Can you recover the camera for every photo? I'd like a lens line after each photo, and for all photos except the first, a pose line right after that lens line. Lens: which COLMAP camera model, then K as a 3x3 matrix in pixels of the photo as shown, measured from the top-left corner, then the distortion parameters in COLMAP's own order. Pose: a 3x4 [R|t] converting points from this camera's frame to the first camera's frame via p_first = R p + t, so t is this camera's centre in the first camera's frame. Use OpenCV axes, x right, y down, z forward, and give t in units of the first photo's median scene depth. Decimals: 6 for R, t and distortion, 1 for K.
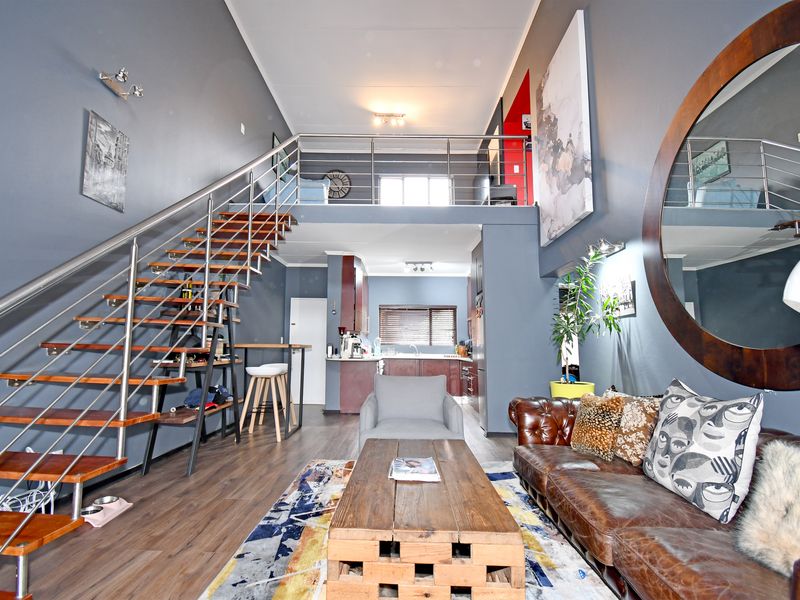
lens RADIAL K [[392.4, 0, 397.4], [0, 392.4, 309.5], [0, 0, 1]] dist [-0.000517, -0.001014]
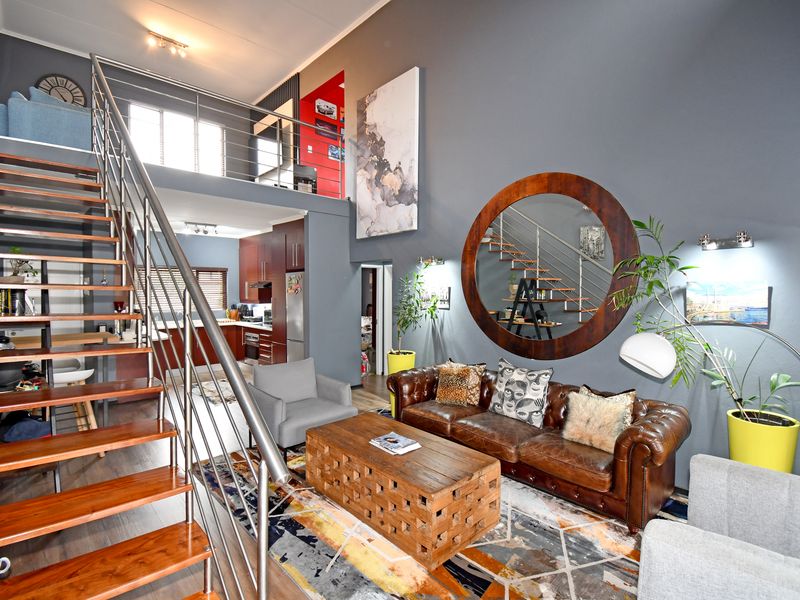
lens RADIAL K [[391.6, 0, 400.0], [0, 391.6, 300.0], [0, 0, 1]] dist [0.015156, -0.000629]
pose [[0.723848, -0.025241, 0.689498, -0.684854], [-0.063313, 0.992684, 0.102808, -0.190613], [-0.687048, -0.118071, 0.716954, 0.026767]]
